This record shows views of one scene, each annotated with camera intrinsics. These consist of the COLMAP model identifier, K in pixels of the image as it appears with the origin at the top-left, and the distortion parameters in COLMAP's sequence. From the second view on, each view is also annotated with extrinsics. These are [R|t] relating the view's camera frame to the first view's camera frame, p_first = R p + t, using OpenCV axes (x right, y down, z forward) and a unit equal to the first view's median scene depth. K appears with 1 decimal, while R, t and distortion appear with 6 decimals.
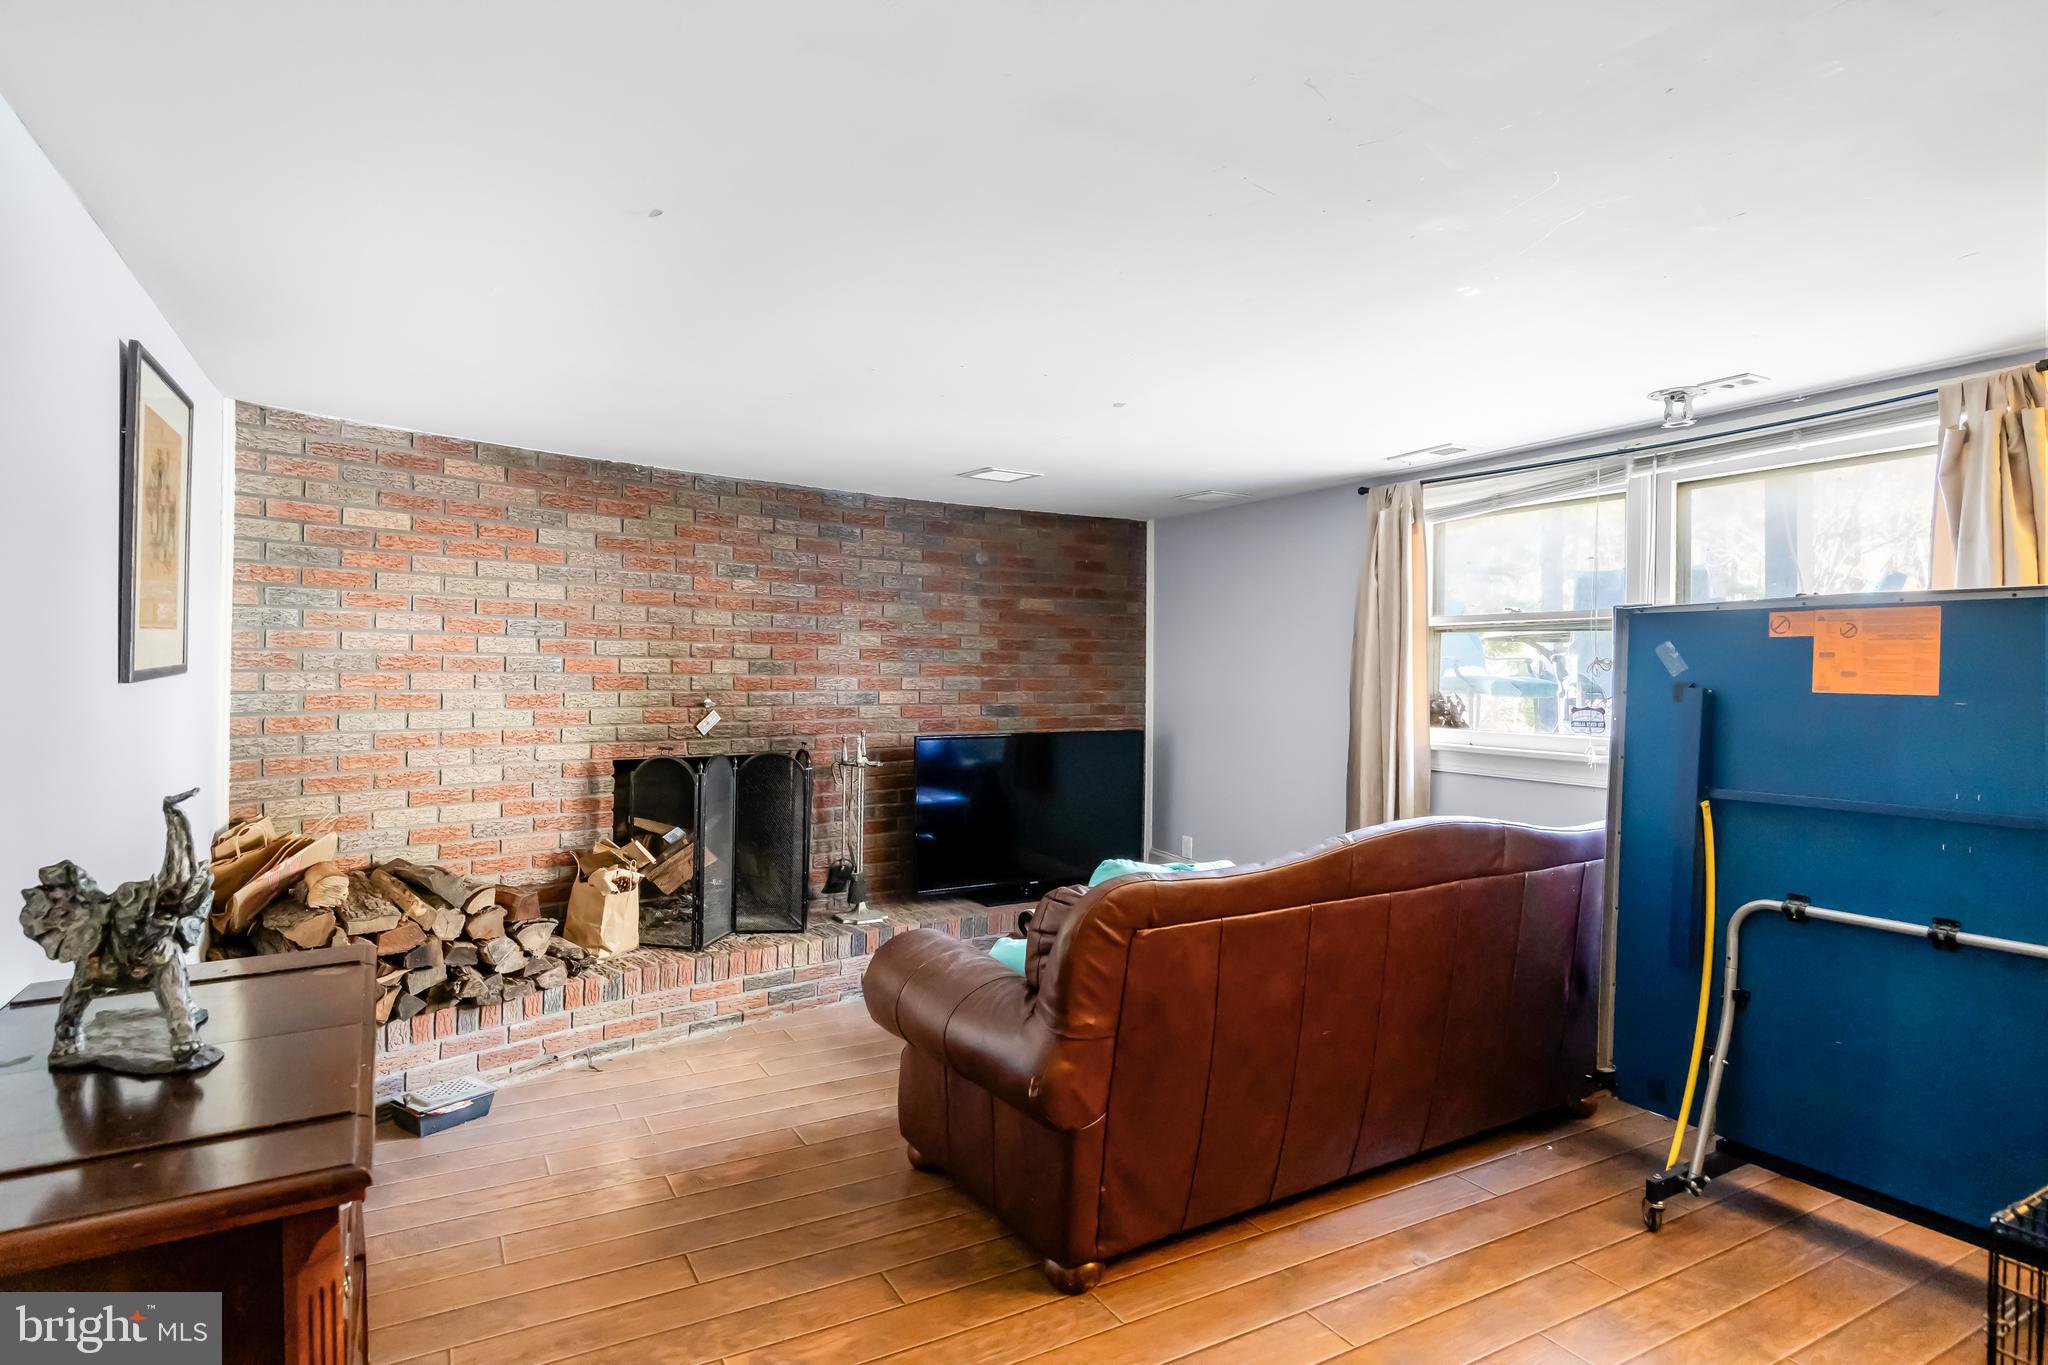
lens RADIAL K [[1083.3, 0, 1010.3], [0, 1083.3, 680.4], [0, 0, 1]] dist [-0.004000, 0.004187]
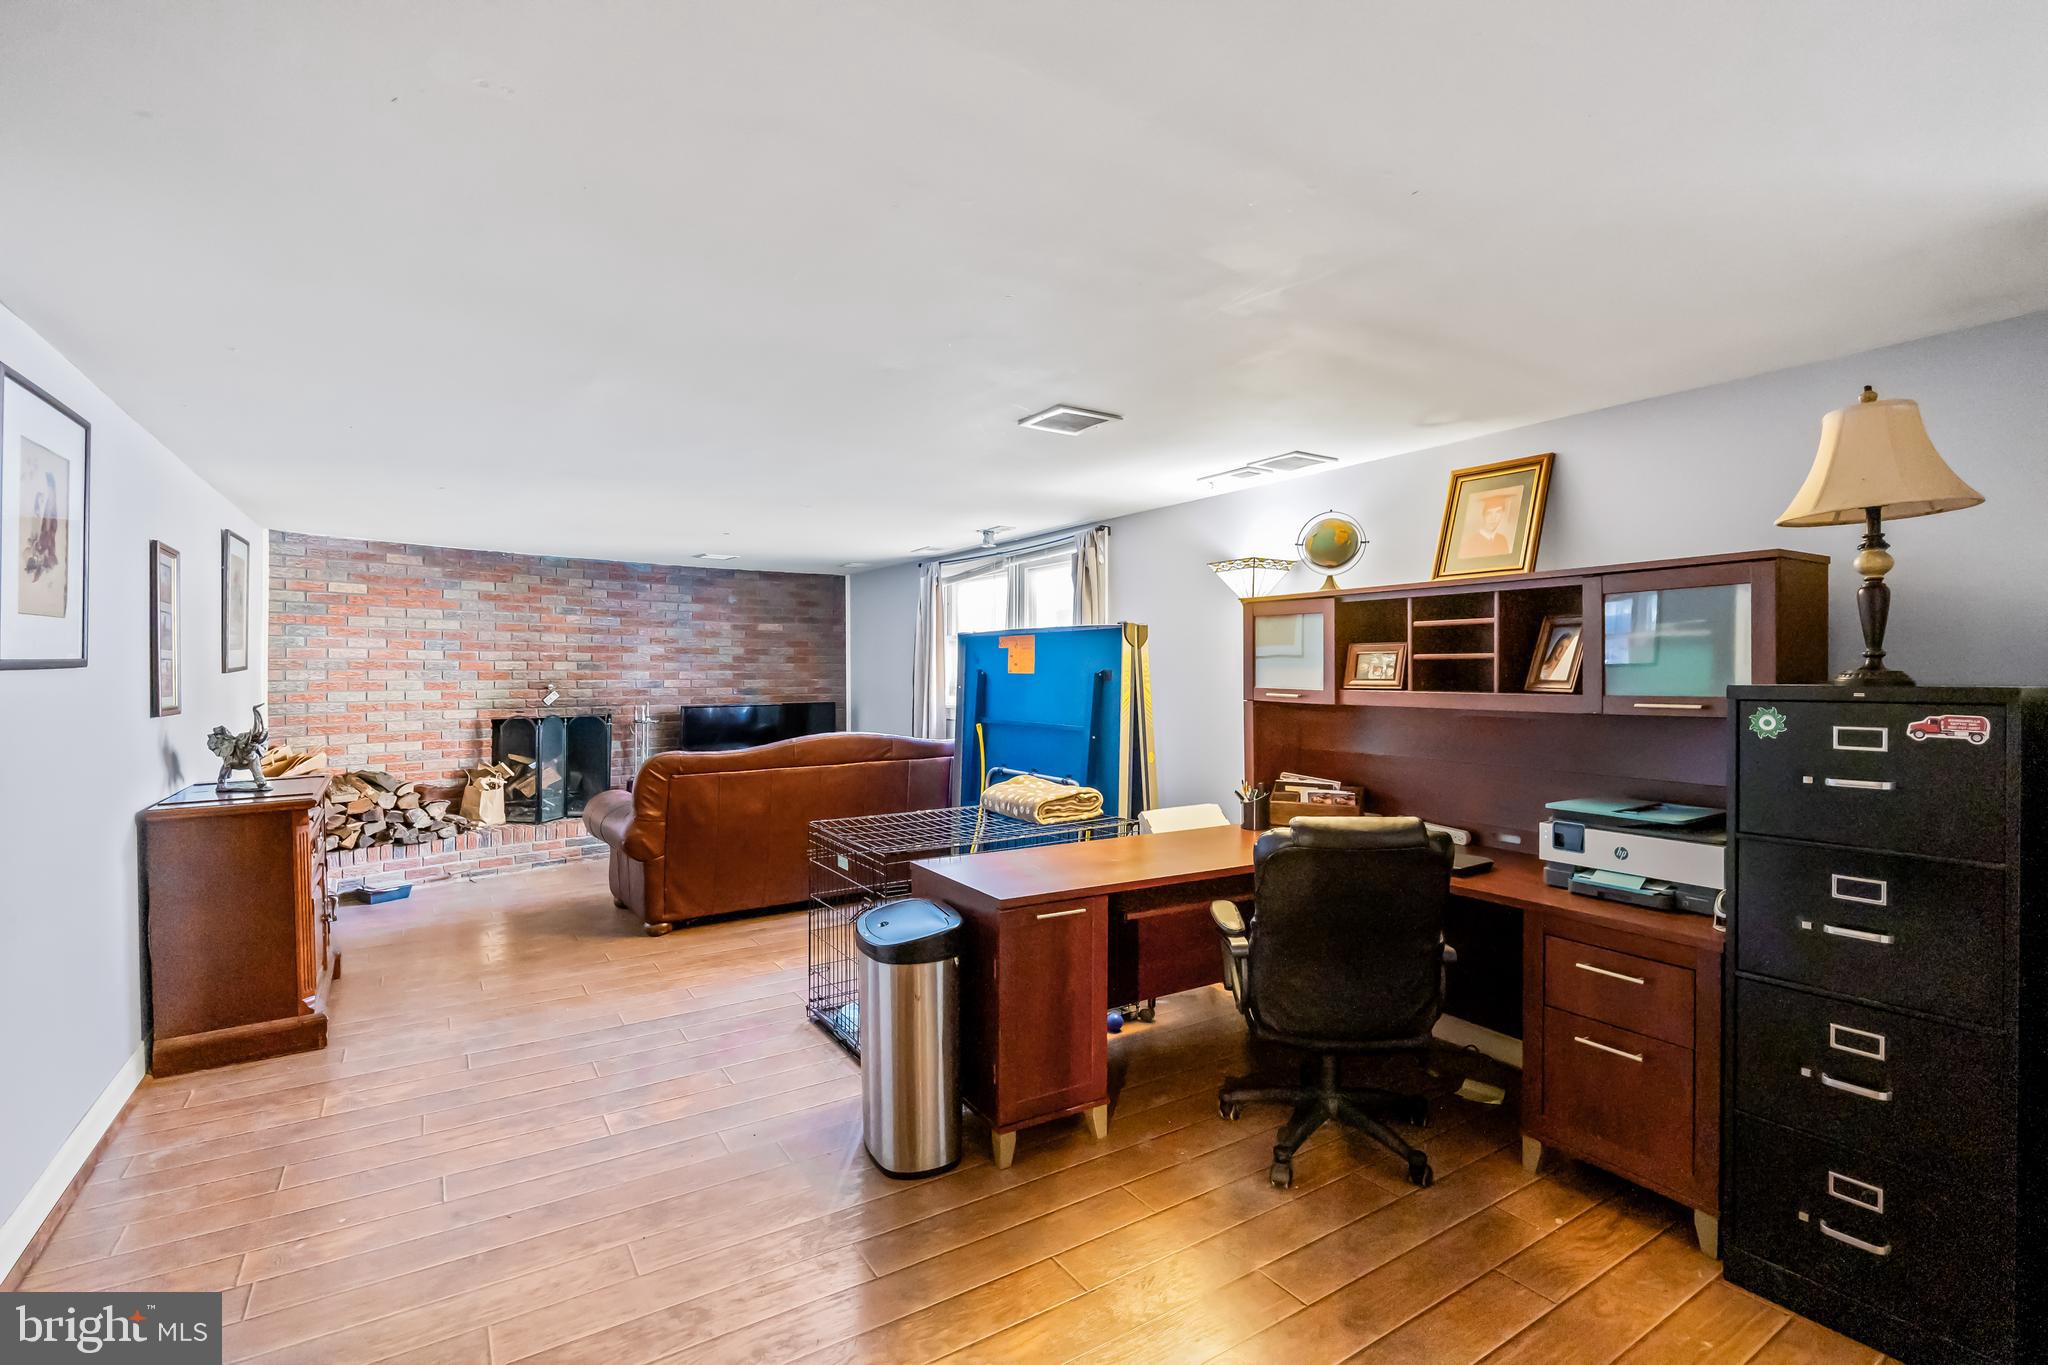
lens RADIAL K [[924.0, 0, 1016.1], [0, 924.0, 681.4], [0, 0, 1]] dist [-0.012441, 0.000722]
pose [[0.997632, -0.008607, 0.068233, 0.396793], [0.008325, 0.999956, 0.004411, 0.012785], [-0.068268, -0.003832, 0.997660, -0.573624]]
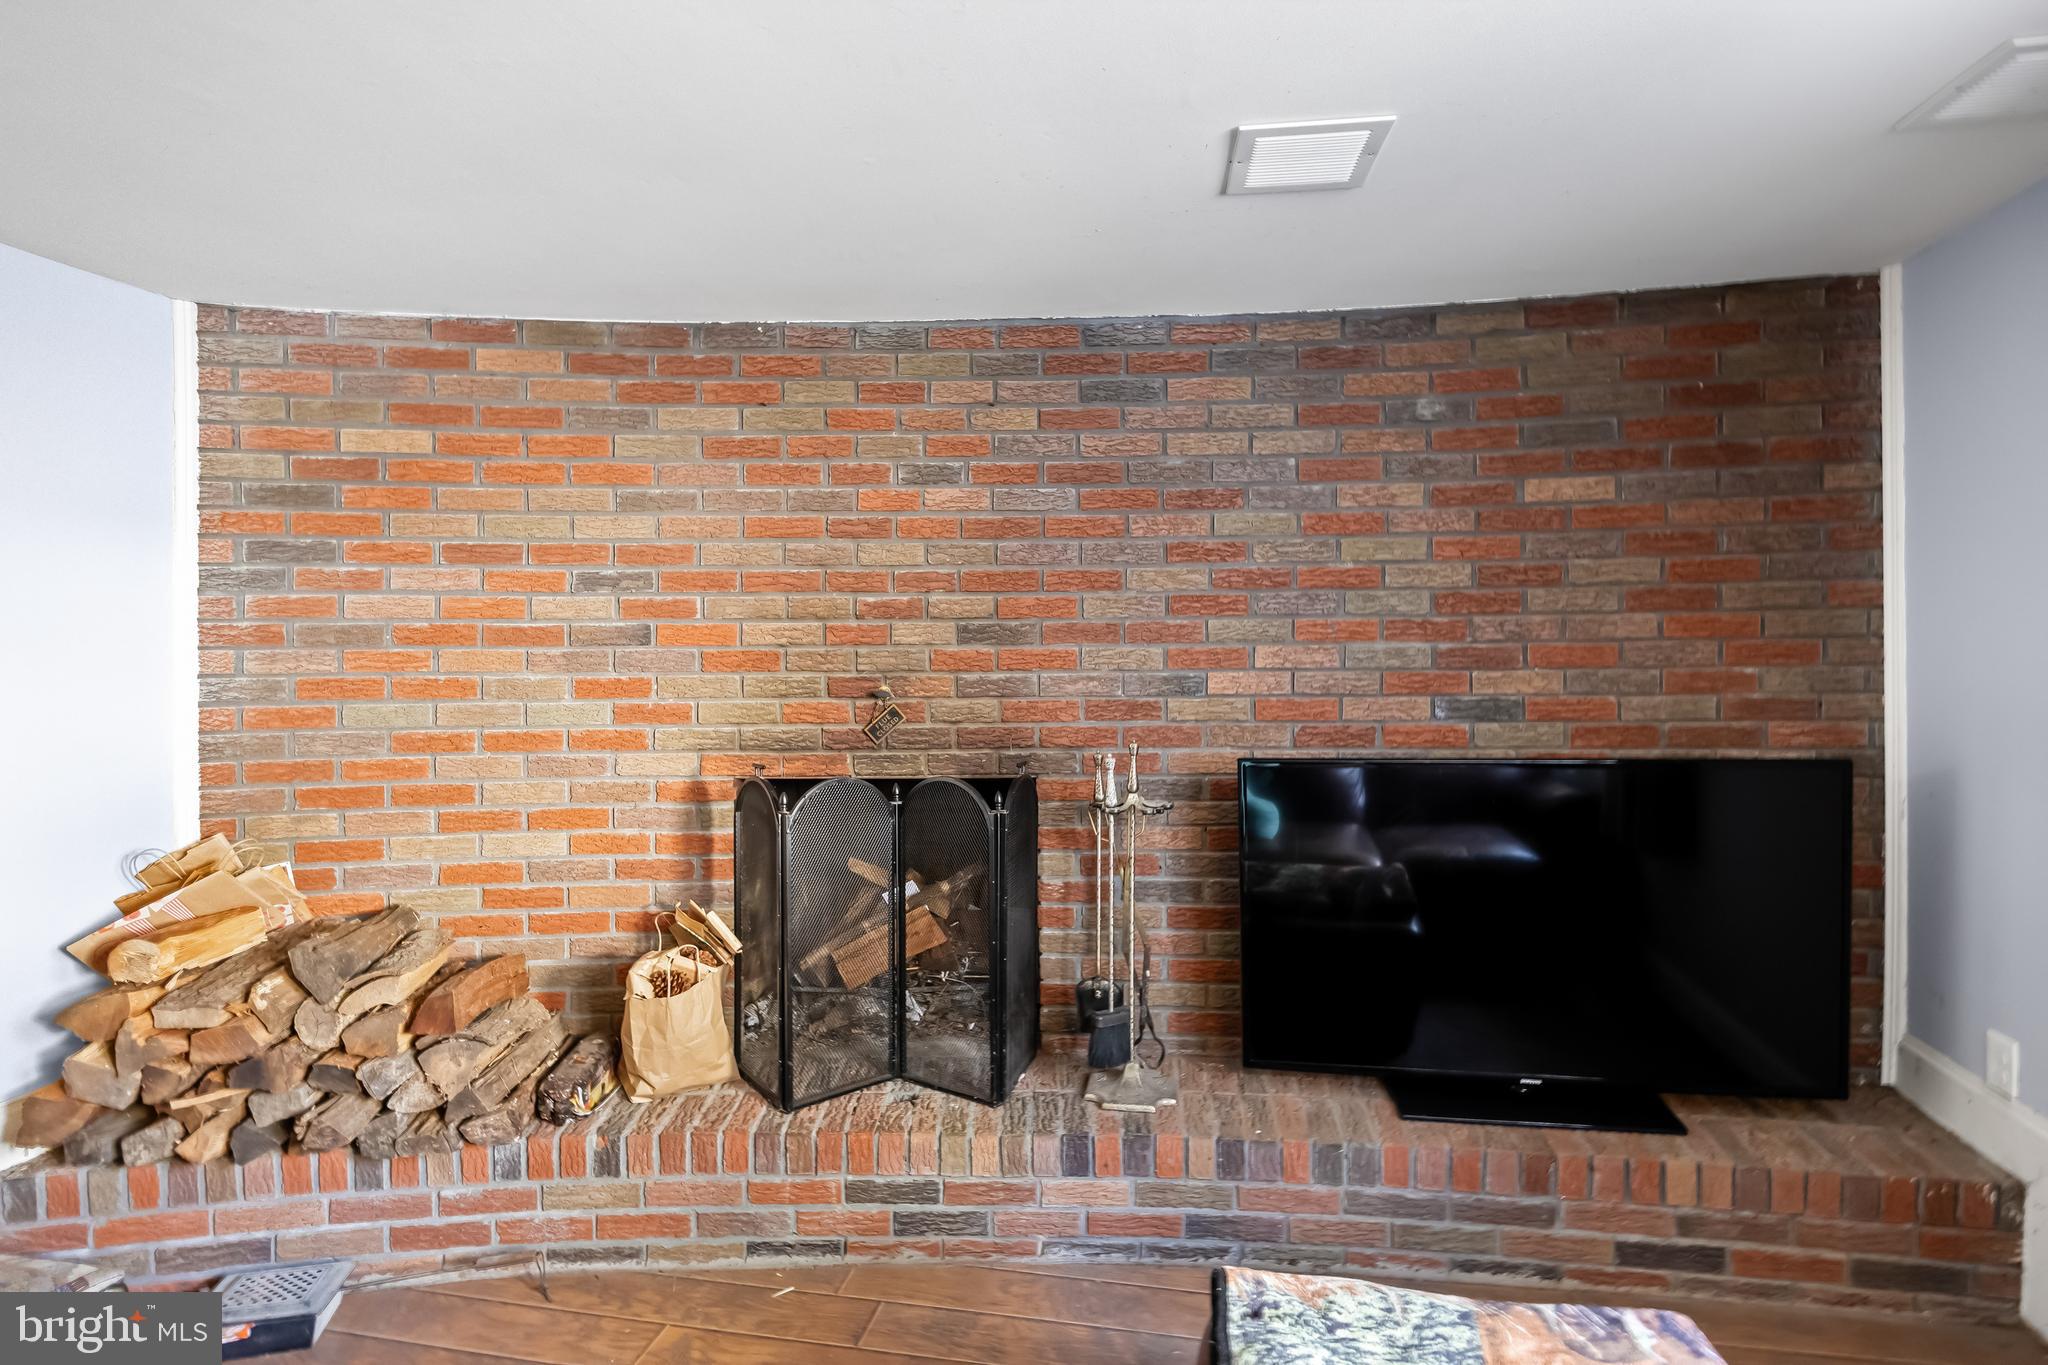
lens RADIAL K [[1025.5, 0, 1039.2], [0, 1025.5, 672.2], [0, 0, 1]] dist [-0.006710, 0.000120]
pose [[0.766785, -0.010436, -0.641819, 0.176918], [0.009547, 0.999943, -0.004853, 0.014435], [0.641833, -0.002406, 0.766841, 0.656460]]
